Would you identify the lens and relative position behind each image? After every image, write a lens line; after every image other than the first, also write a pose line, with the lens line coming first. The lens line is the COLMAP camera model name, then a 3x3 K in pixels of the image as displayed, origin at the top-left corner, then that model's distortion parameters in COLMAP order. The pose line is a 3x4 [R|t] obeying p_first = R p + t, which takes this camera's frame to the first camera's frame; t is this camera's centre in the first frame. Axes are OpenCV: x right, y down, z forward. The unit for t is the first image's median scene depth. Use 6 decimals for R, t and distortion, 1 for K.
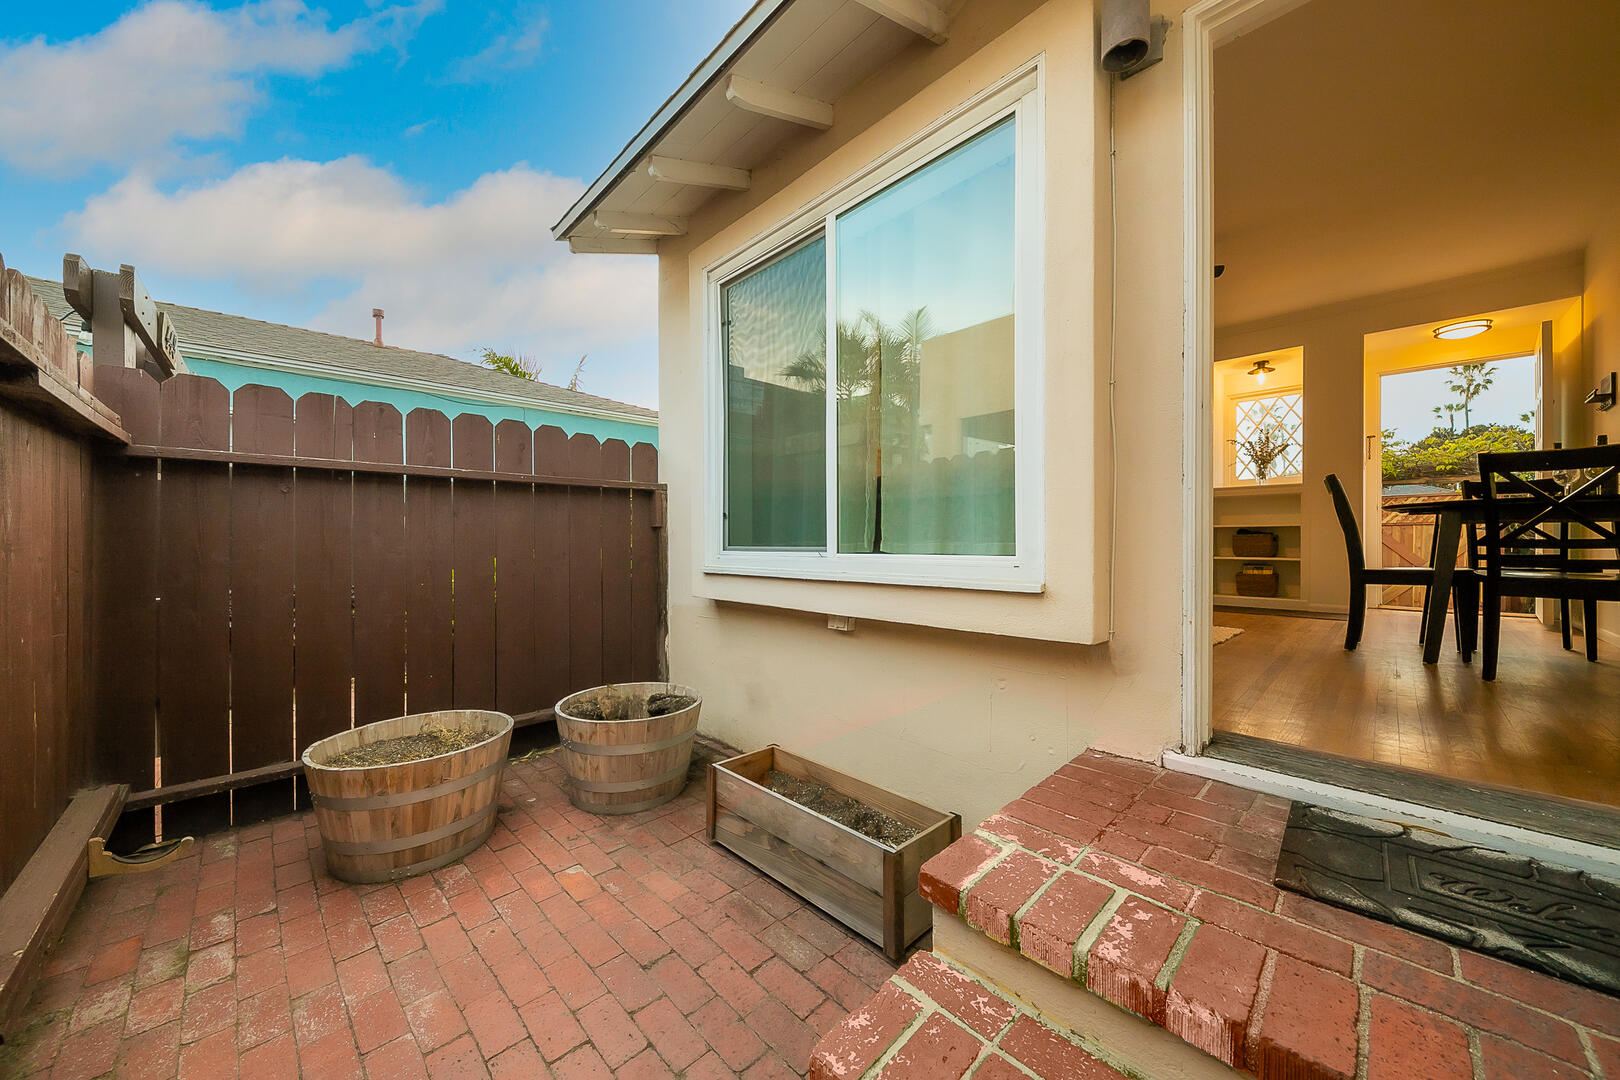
lens RADIAL K [[560.2, 0, 809.7], [0, 560.2, 540.6], [0, 0, 1]] dist [-0.000650, -0.001043]
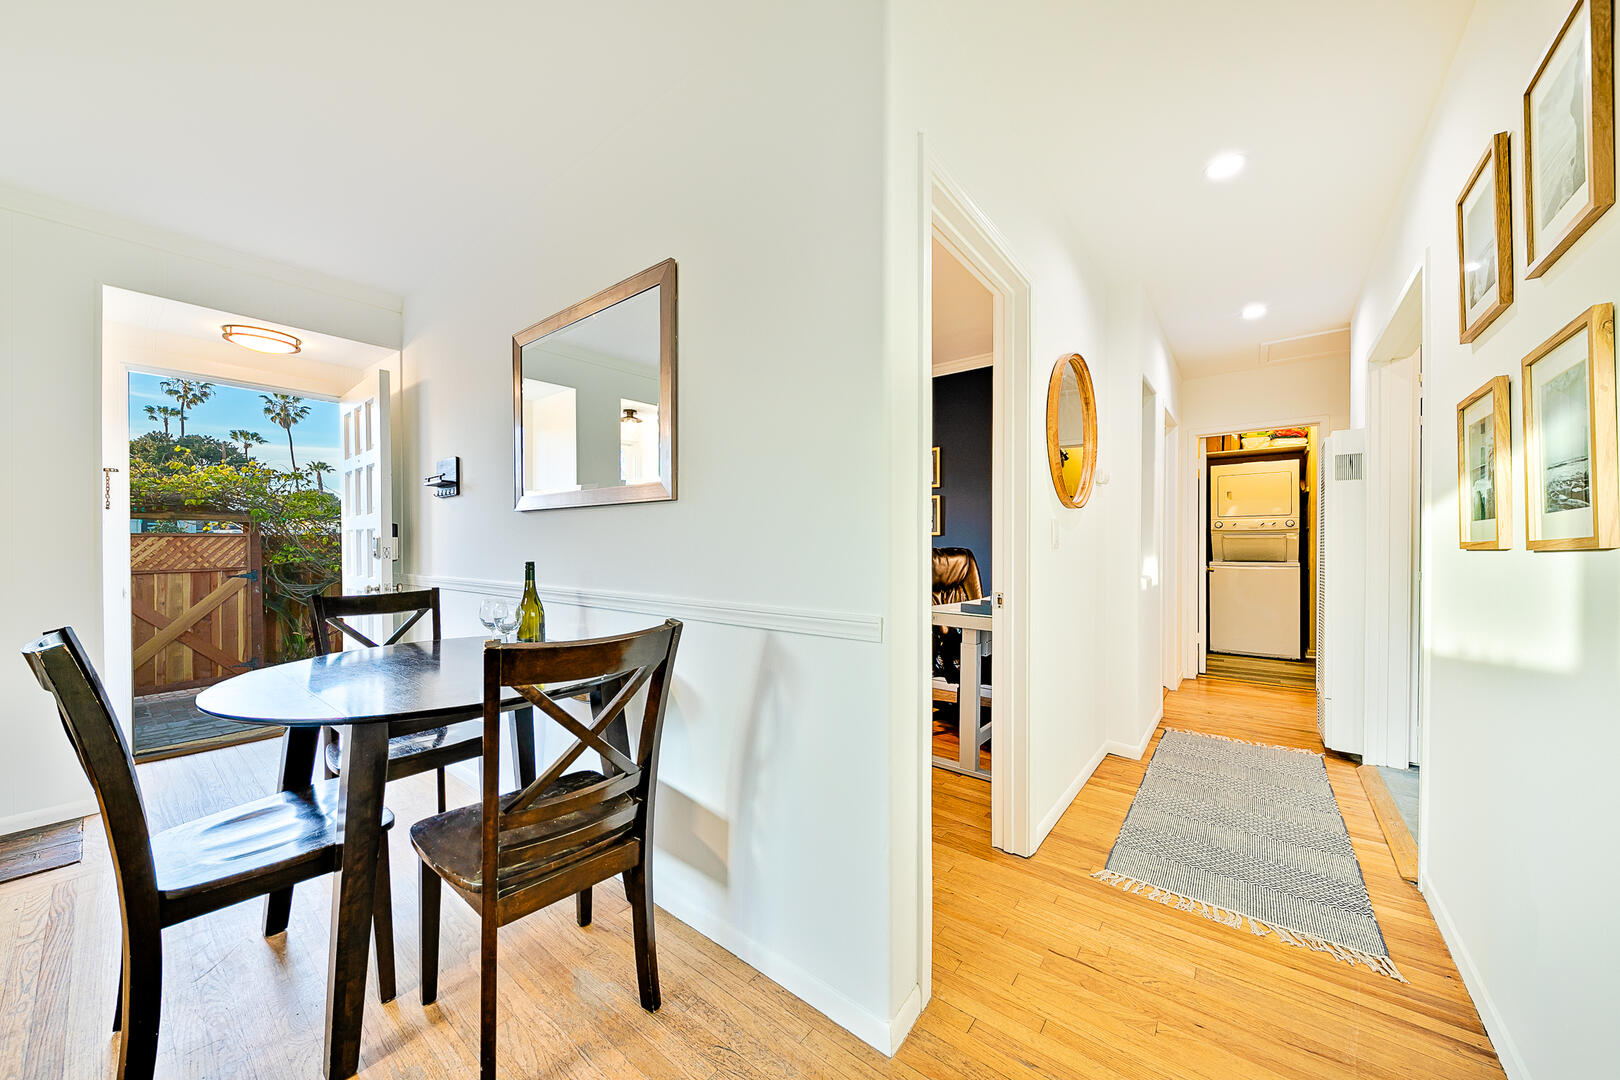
lens RADIAL K [[560.2, 0, 809.3], [0, 560.2, 531.6], [0, 0, 1]] dist [-0.000650, -0.001043]
pose [[-0.147383, 0.018682, 0.988903, 0.425183], [-0.001886, 0.999814, -0.019170, -0.138812], [-0.989078, -0.004690, -0.147320, 0.478251]]
